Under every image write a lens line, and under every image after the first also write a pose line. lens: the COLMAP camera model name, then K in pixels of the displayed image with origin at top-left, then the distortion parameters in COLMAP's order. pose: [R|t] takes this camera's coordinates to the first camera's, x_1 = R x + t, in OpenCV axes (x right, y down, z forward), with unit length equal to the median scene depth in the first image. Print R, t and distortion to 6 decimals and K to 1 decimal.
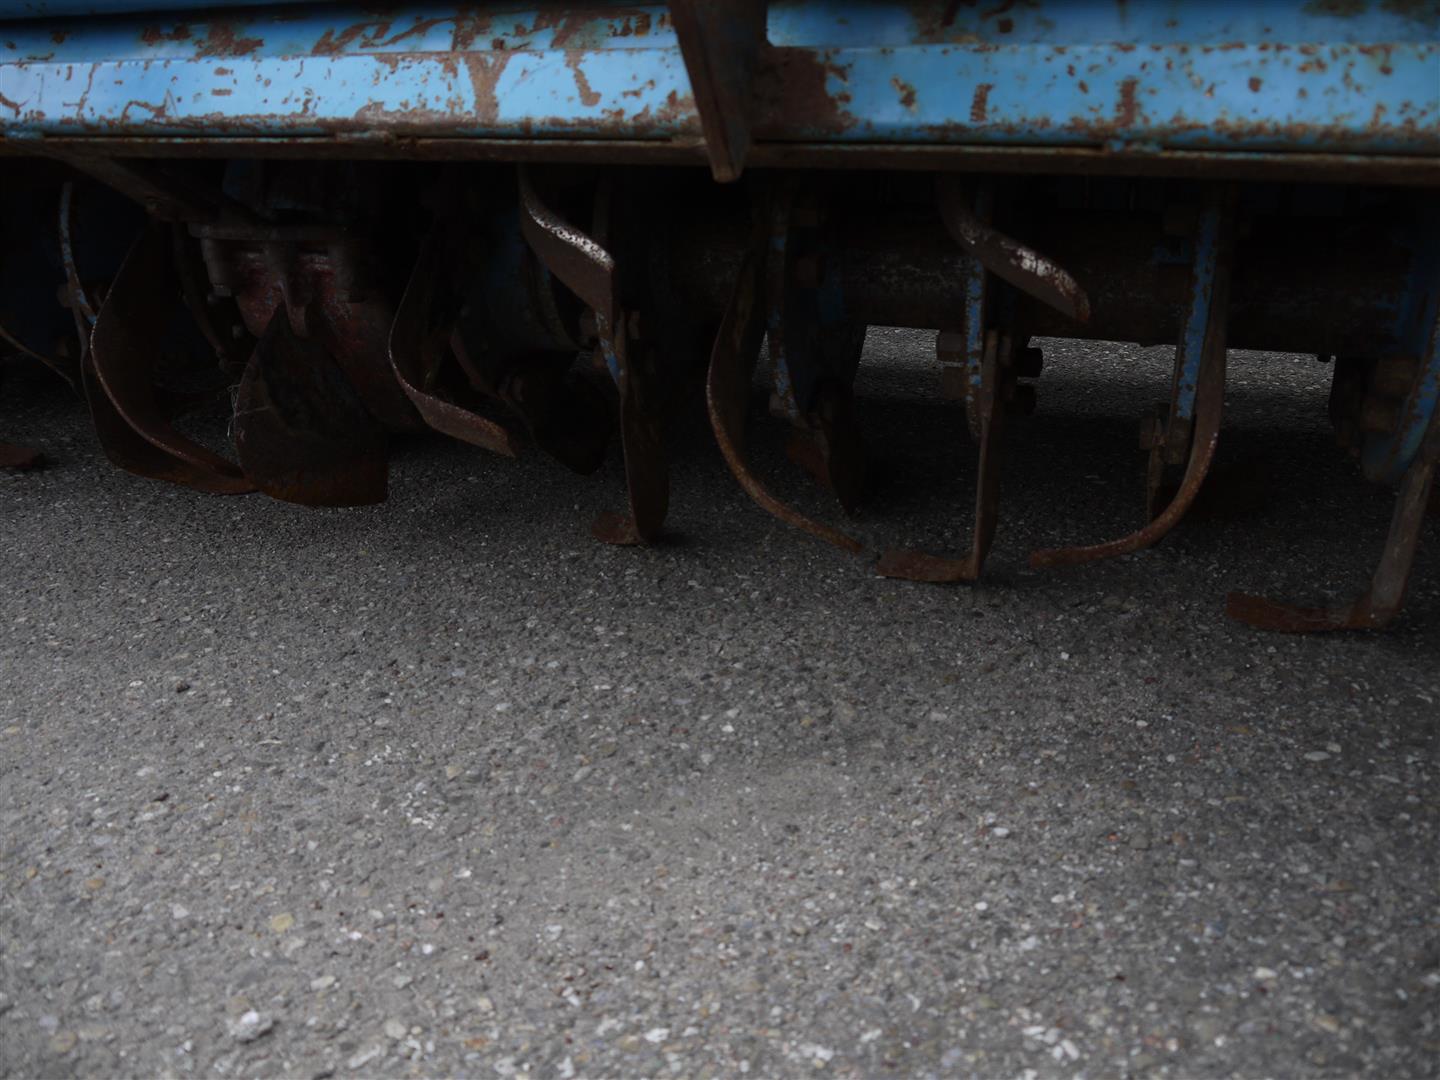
lens RADIAL K [[1174.1, 0, 720.8], [0, 1174.1, 540.9], [0, 0, 1]] dist [-0.044274, 0.019989]
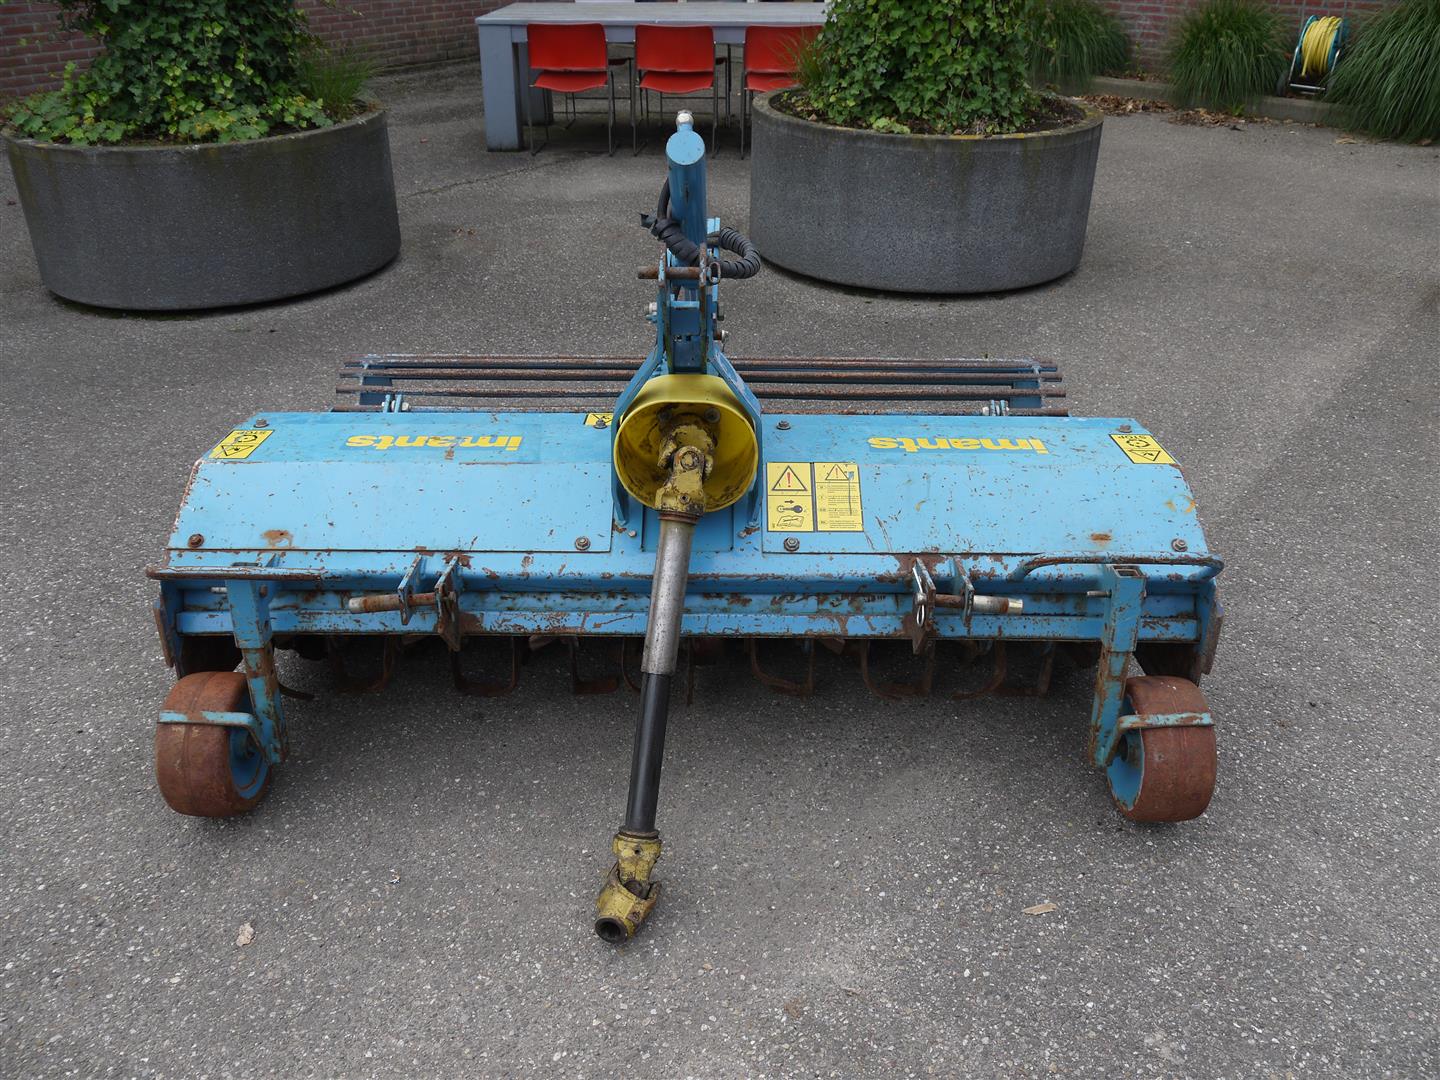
lens RADIAL K [[1174.1, 0, 716.5], [0, 1174.1, 536.4], [0, 0, 1]] dist [-0.044274, 0.019989]
pose [[0.938441, -0.142406, 0.314721, -1.817170], [0.110074, 0.986856, 0.118315, -1.212582], [-0.327433, -0.076389, 0.941781, -2.568436]]
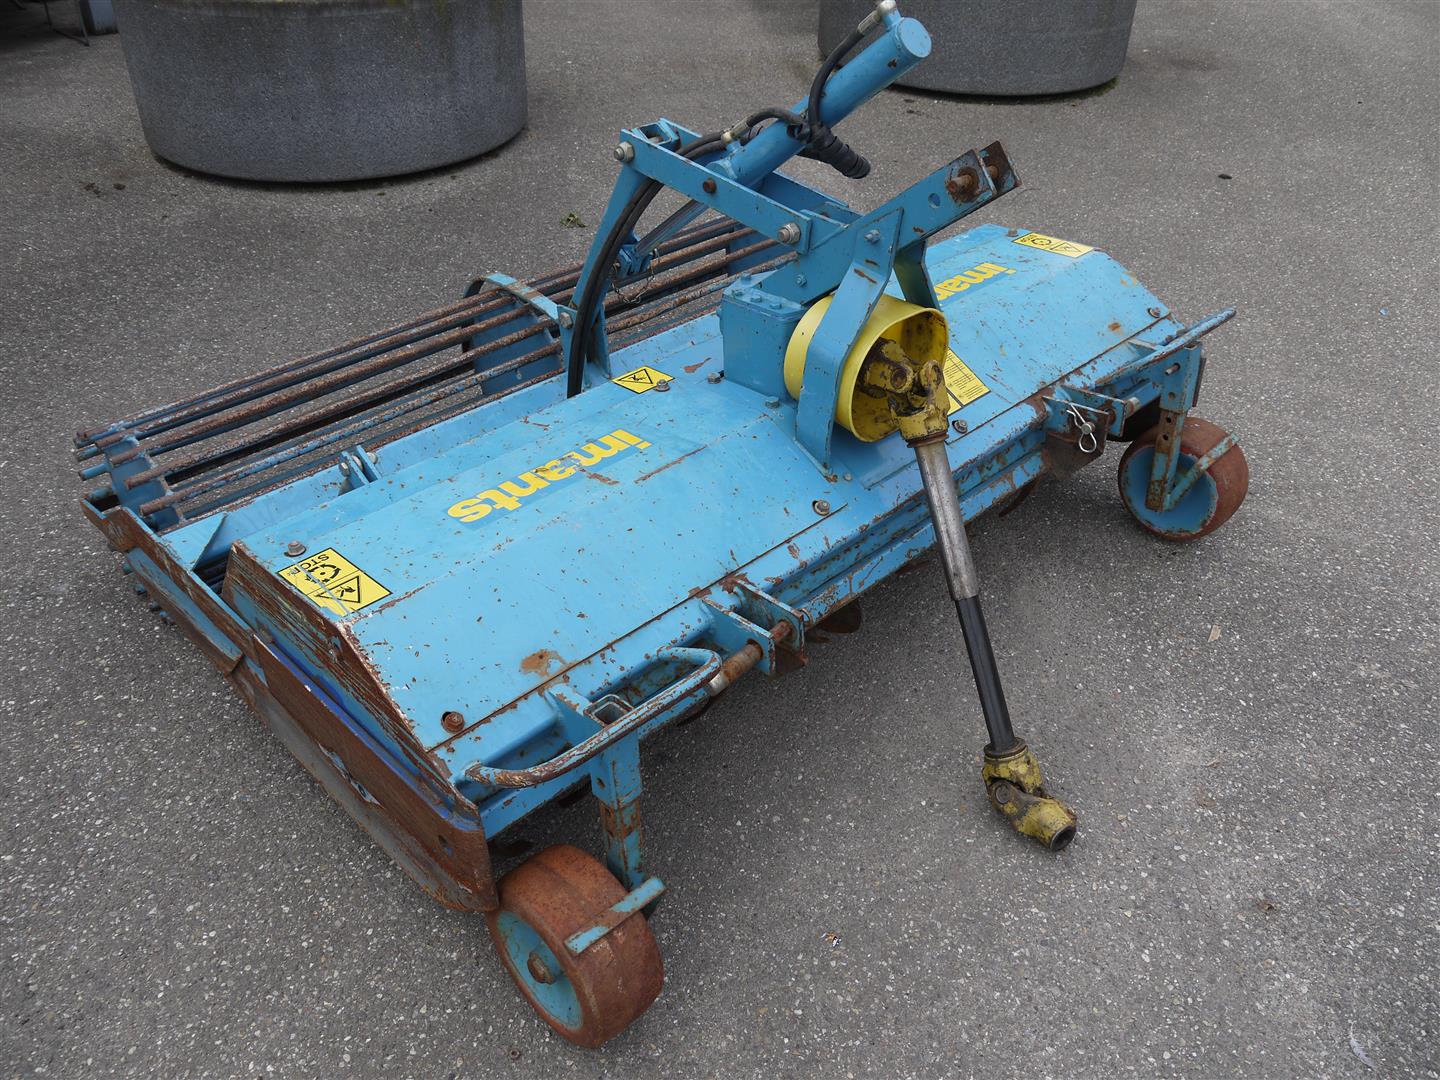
lens RADIAL K [[1174.1, 0, 719.4], [0, 1174.1, 539.0], [0, 0, 1]] dist [-0.044274, 0.019989]
pose [[0.427775, -0.508072, 0.747577, -3.822818], [0.326242, 0.858106, 0.396510, -2.193417], [-0.842956, 0.074274, 0.532831, -0.304623]]
